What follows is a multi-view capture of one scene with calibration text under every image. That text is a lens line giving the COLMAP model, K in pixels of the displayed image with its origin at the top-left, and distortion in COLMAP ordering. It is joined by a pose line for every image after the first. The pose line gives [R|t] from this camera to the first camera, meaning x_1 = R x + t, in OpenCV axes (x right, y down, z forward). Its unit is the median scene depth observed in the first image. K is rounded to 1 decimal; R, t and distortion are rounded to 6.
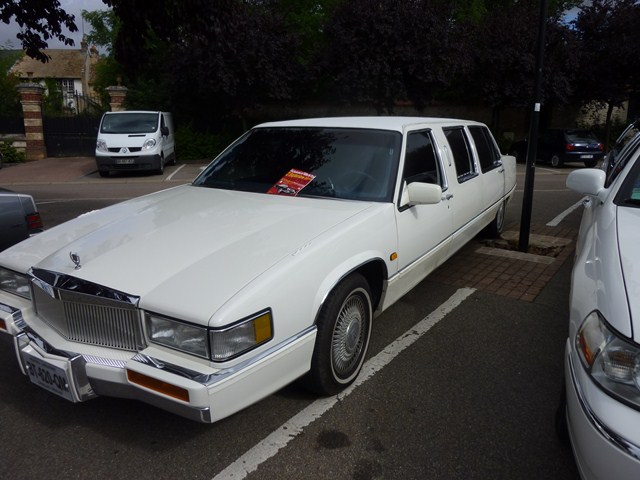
lens RADIAL K [[477.9, 0, 320.0], [0, 477.9, 240.0], [0, 0, 1]] dist [-0.009462, -0.004099]
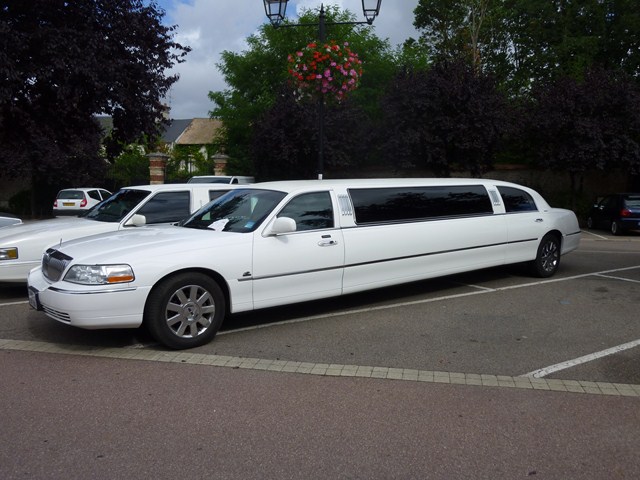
lens RADIAL K [[540.8, 0, 320.0], [0, 540.8, 240.0], [0, 0, 1]] dist [0.005597, -0.002548]
pose [[0.946605, 0.037282, -0.320232, 0.298995], [-0.081727, 0.988596, -0.126488, 0.040900], [0.311864, 0.145906, 0.938857, -0.176704]]
